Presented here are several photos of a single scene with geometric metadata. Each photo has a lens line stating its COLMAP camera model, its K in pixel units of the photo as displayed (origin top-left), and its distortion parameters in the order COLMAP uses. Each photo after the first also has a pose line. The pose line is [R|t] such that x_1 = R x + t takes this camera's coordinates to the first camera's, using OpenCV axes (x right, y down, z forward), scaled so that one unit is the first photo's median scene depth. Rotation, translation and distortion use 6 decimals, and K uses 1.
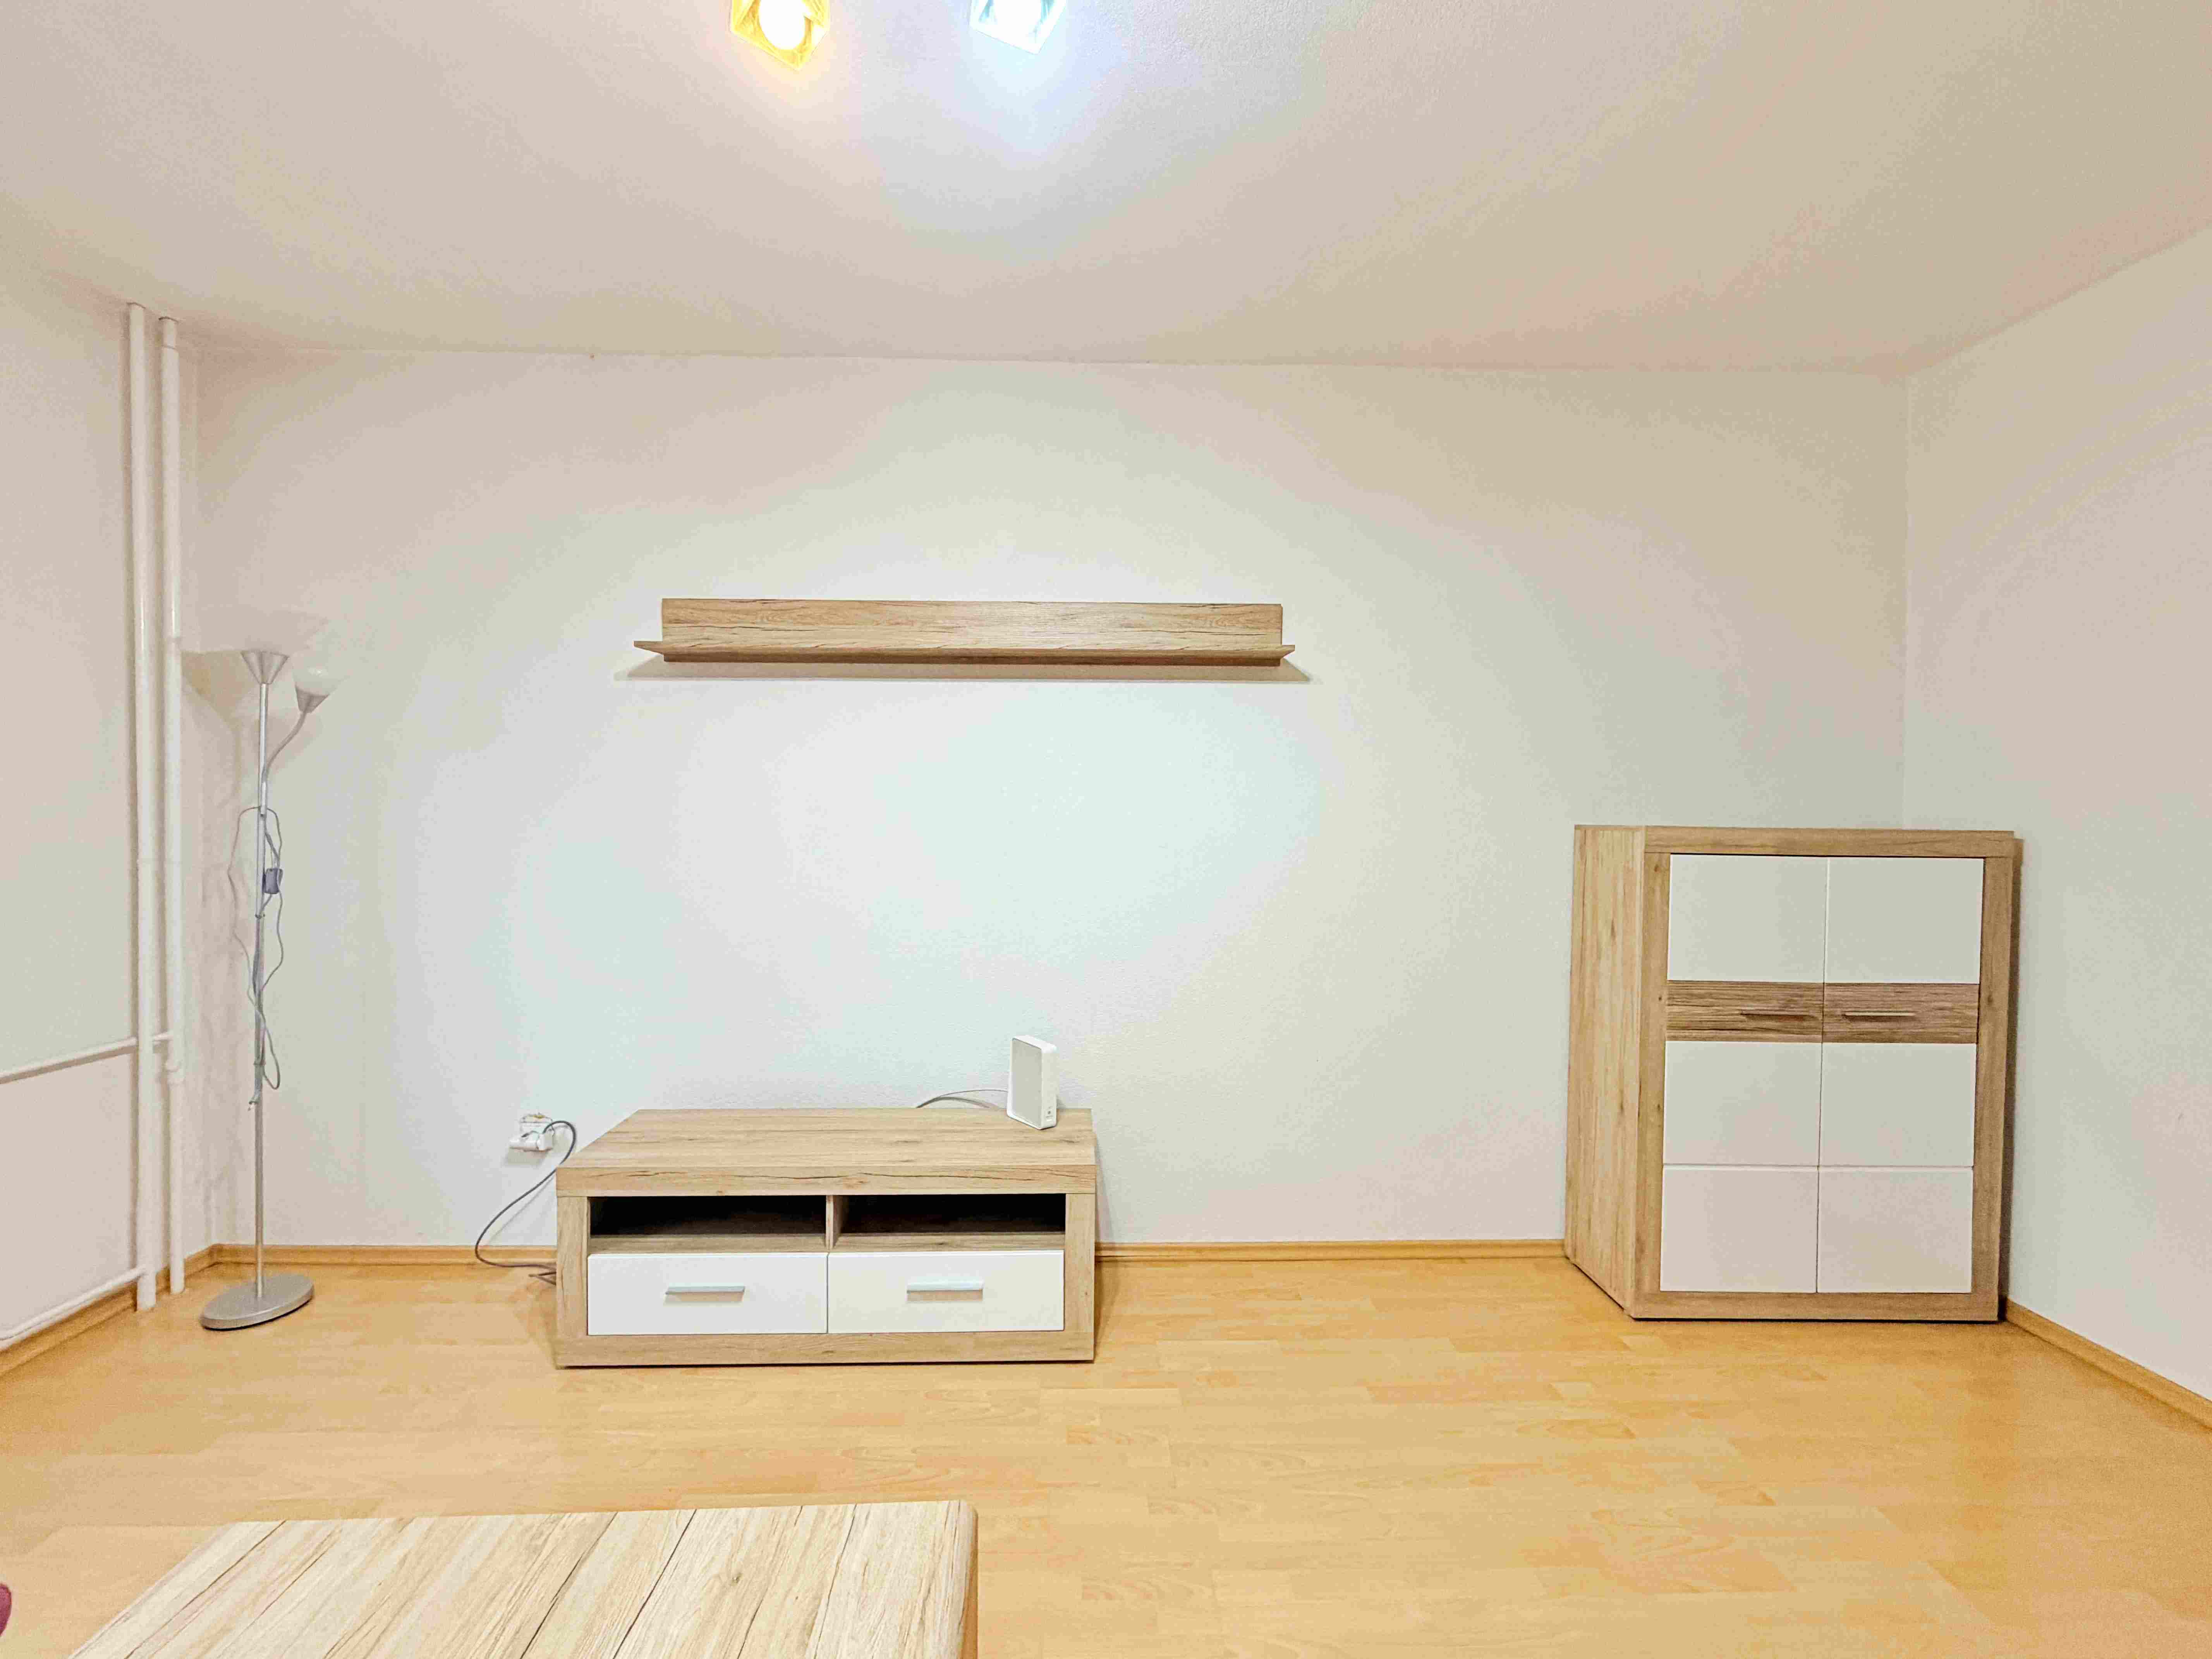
lens RADIAL K [[908.0, 0, 1098.8], [0, 908.0, 828.5], [0, 0, 1]] dist [0.000727, 0.000075]
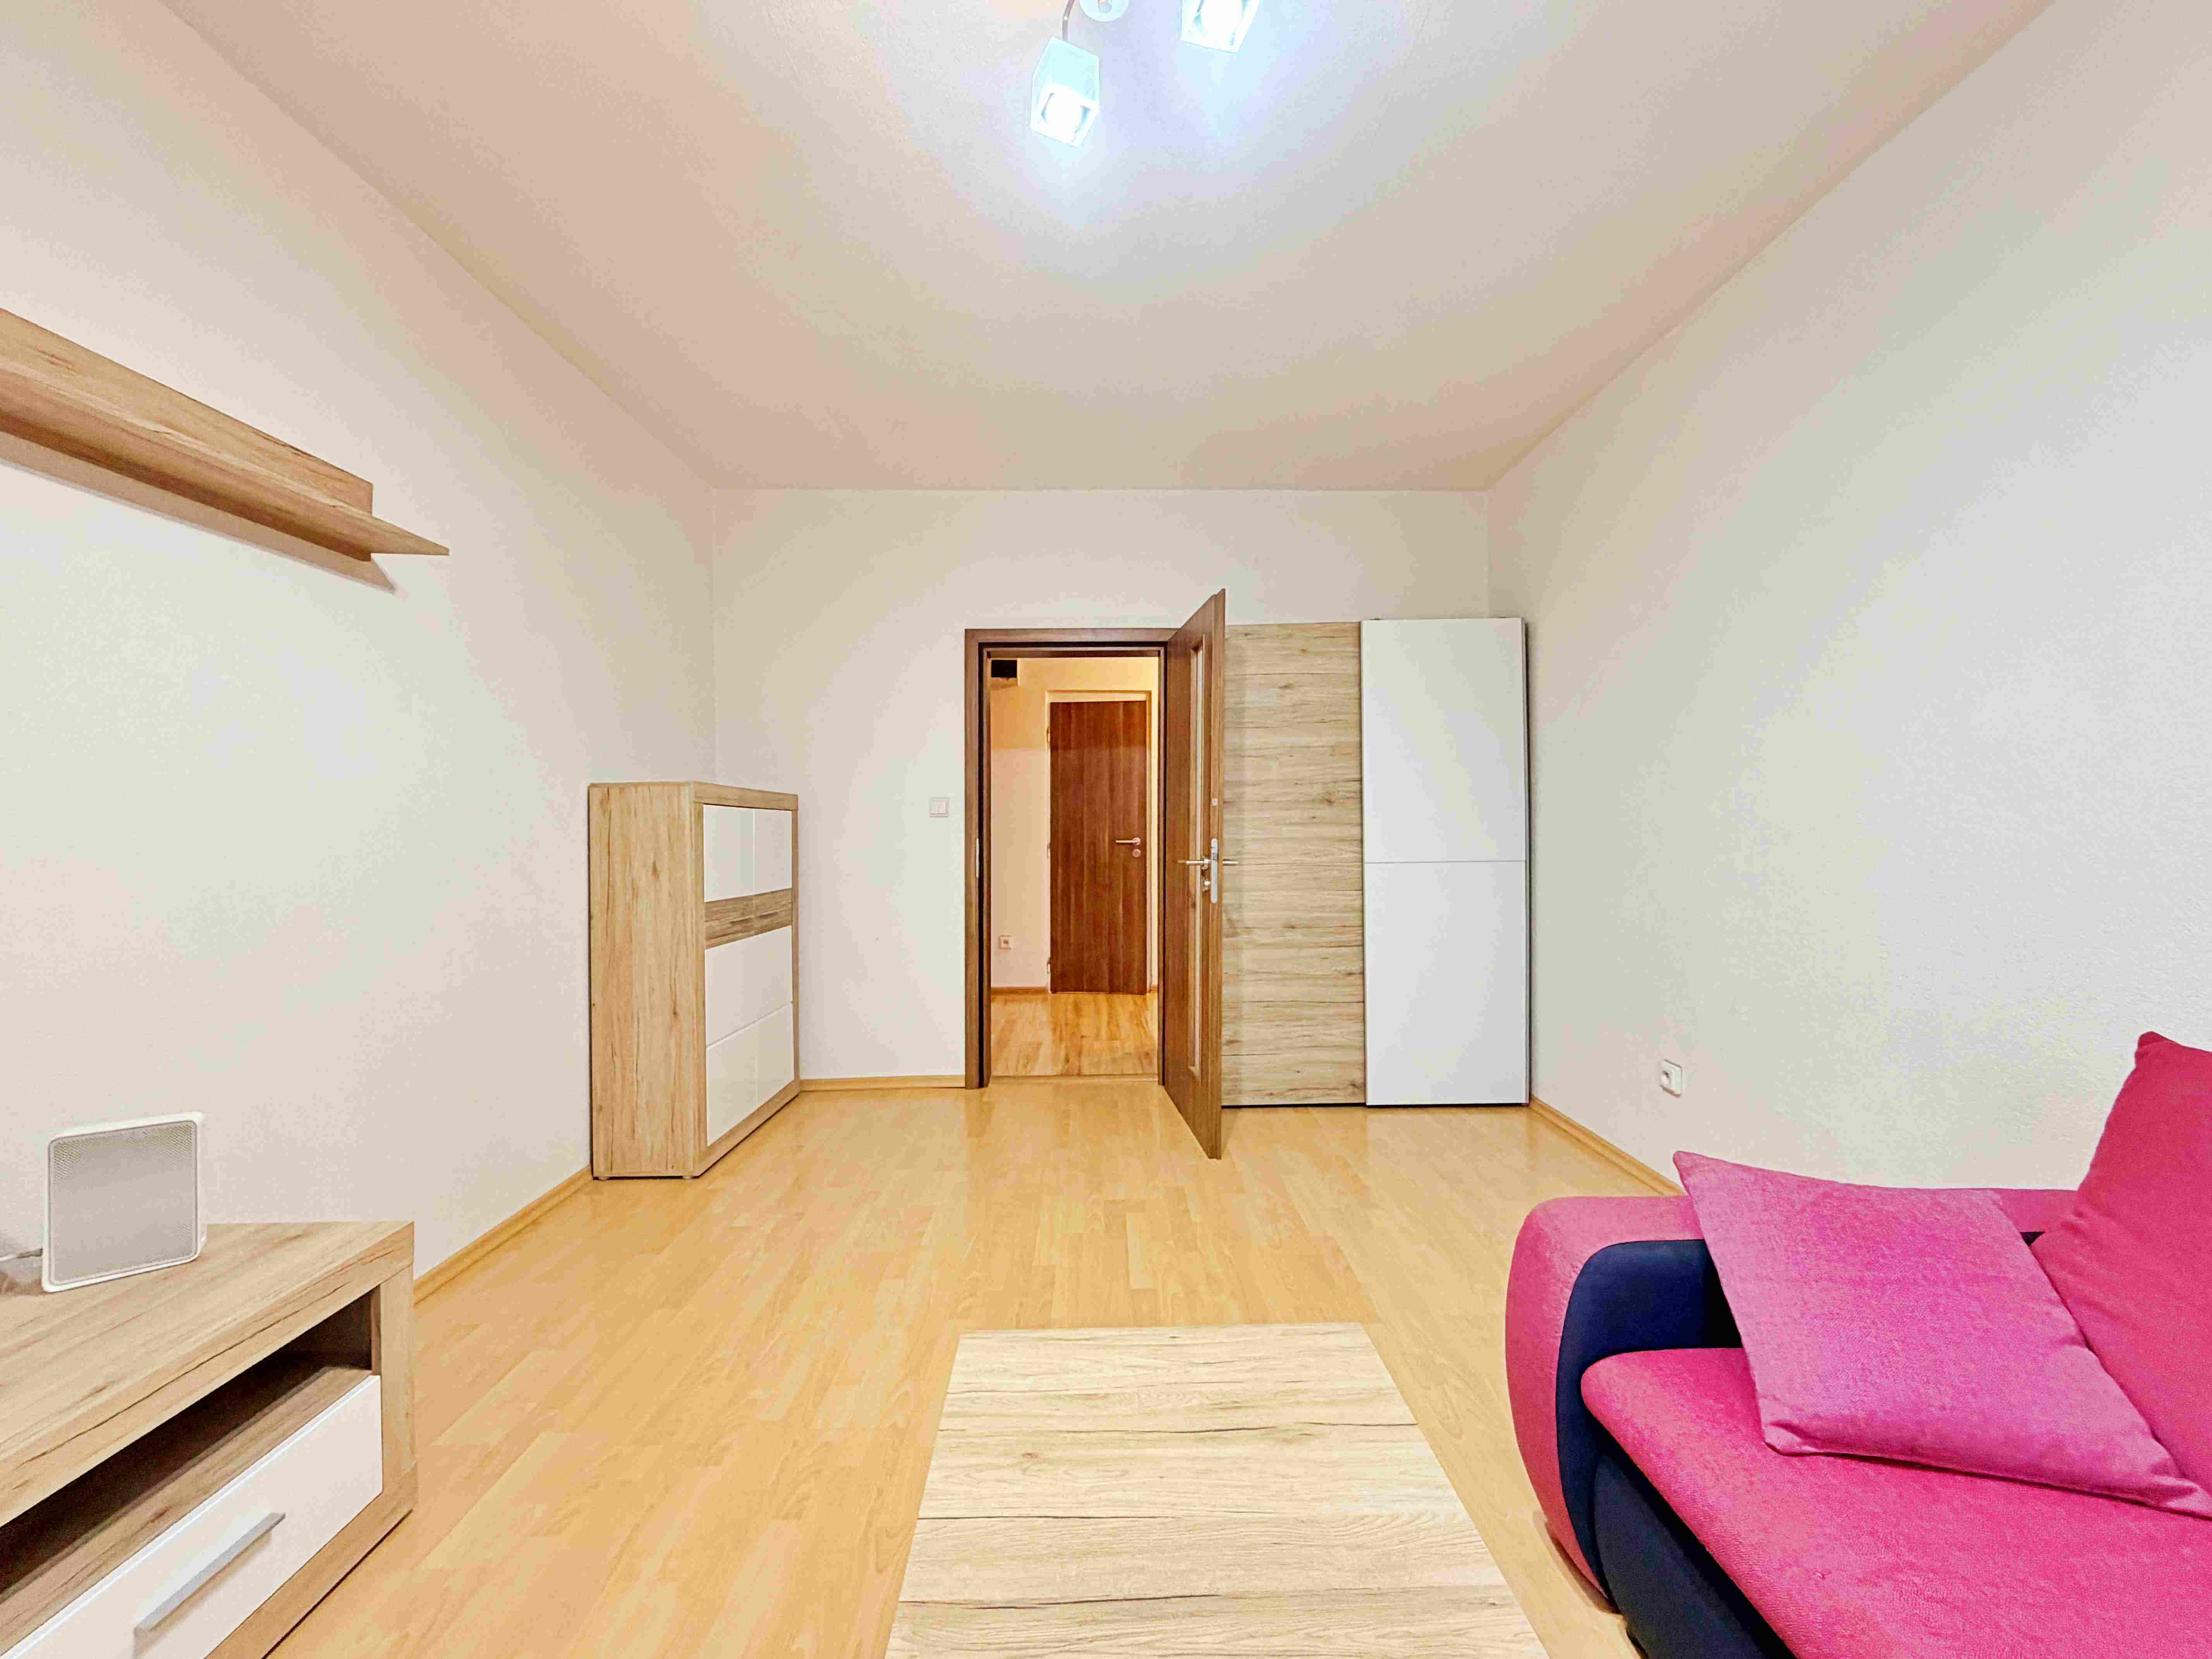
lens RADIAL K [[892.9, 0, 1092.4], [0, 892.9, 828.1], [0, 0, 1]] dist [0.000263, -0.000456]
pose [[0.028850, -0.004839, 0.999572, -0.616438], [0.030895, 0.999515, 0.003947, 0.072889], [-0.999106, 0.030768, 0.028985, 0.406980]]
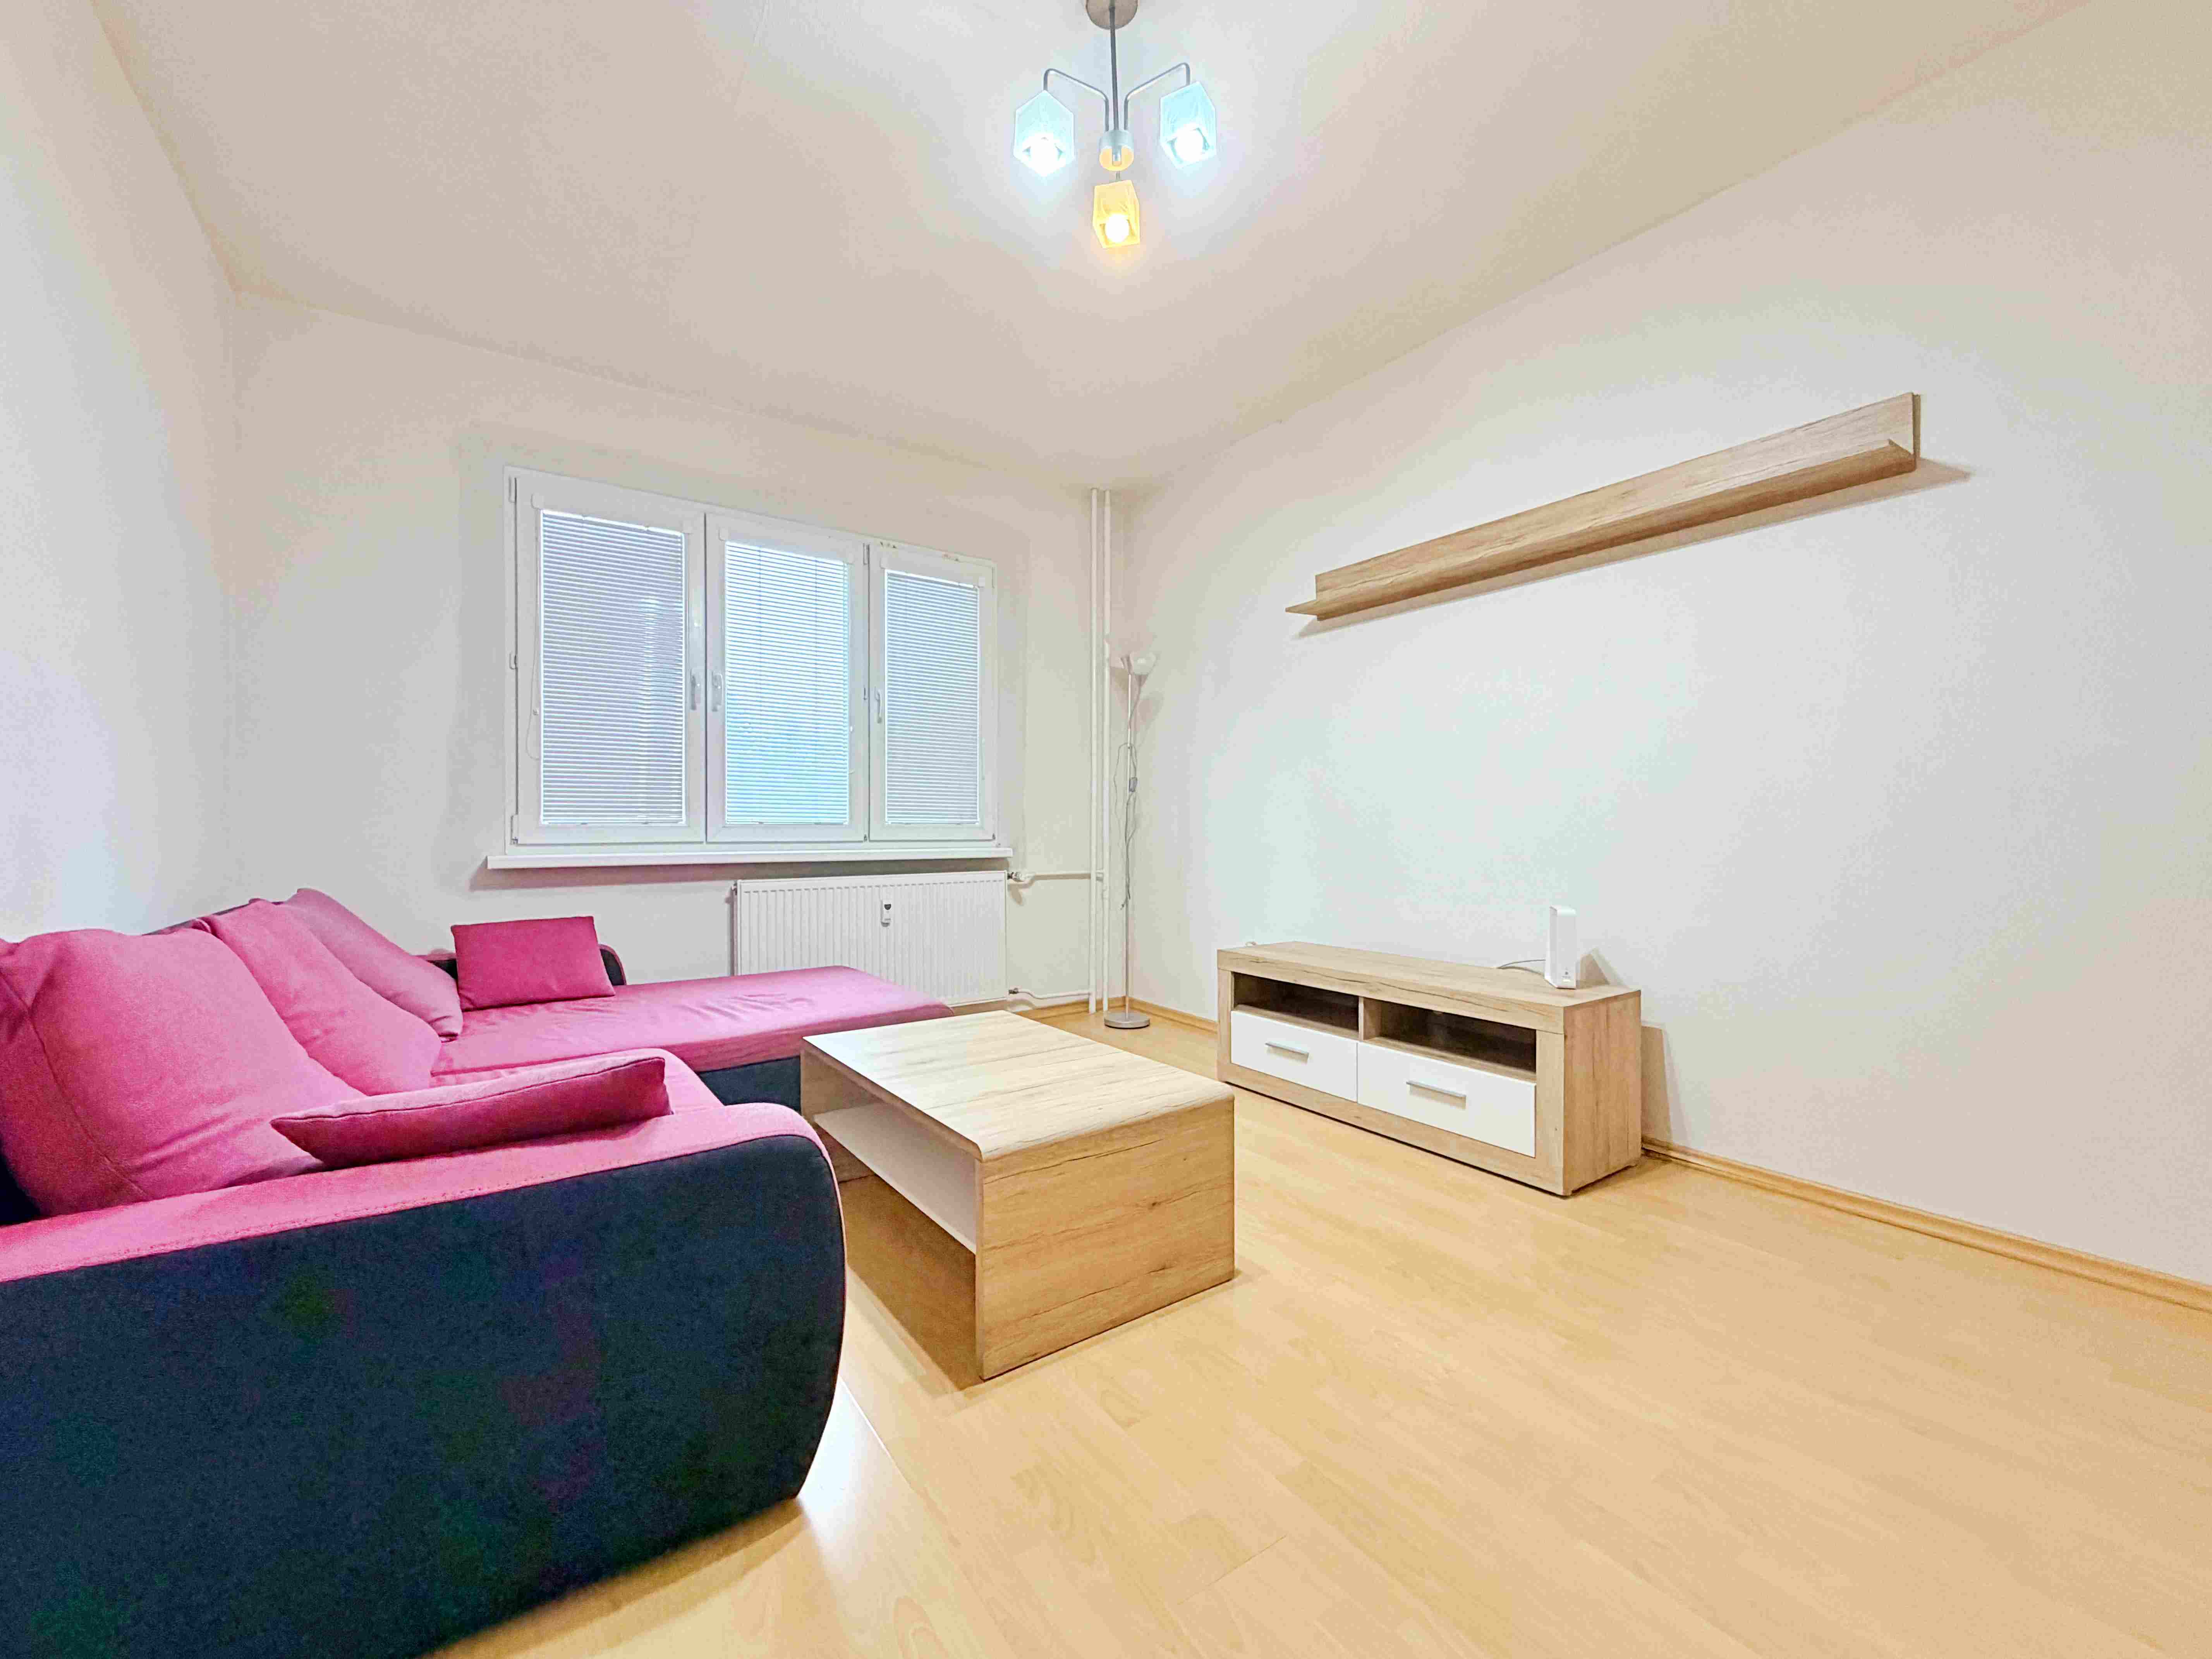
lens RADIAL K [[891.6, 0, 1106.0], [0, 891.6, 829.5], [0, 0, 1]] dist [0.000733, 0.000112]
pose [[0.554312, -0.006028, -0.832287, 0.510201], [-0.010335, 0.999847, -0.014125, 0.169649], [0.832244, 0.016431, 0.554165, -0.009359]]
